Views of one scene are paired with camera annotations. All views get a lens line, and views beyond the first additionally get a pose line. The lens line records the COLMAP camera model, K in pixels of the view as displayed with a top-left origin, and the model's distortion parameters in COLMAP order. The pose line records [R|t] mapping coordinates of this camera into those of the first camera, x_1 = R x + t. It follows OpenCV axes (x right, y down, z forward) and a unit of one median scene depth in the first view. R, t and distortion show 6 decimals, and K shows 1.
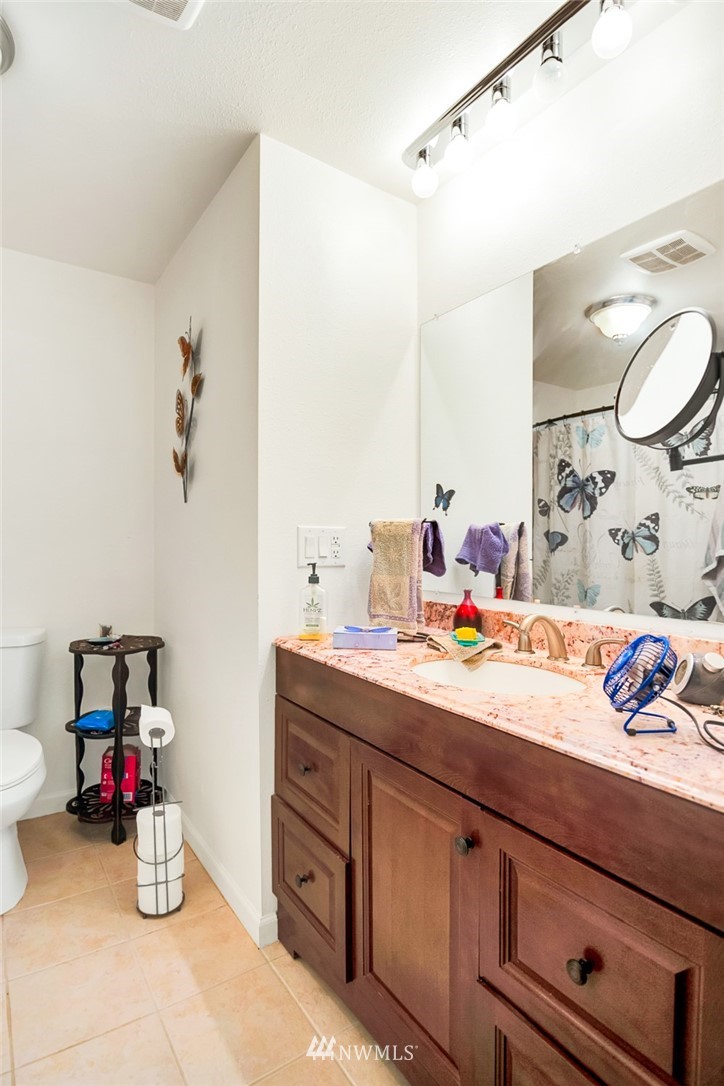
lens RADIAL K [[553.0, 0, 362.0], [0, 553.0, 543.0], [0, 0, 1]] dist [-0.016299, -0.000381]
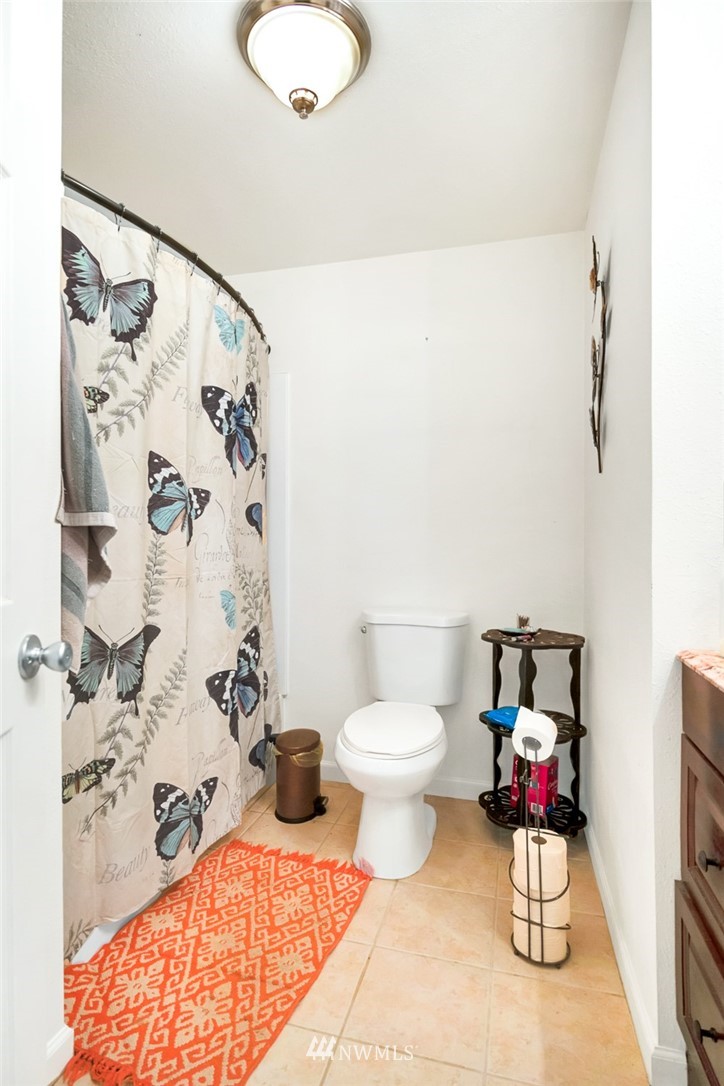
lens RADIAL K [[572.1, 0, 359.3], [0, 572.1, 549.5], [0, 0, 1]] dist [-0.015959, 0.000628]
pose [[0.638256, 0.003120, -0.769818, 0.102483], [0.001497, 0.999985, 0.005293, 0.035515], [0.769823, -0.004530, 0.638241, 0.195609]]
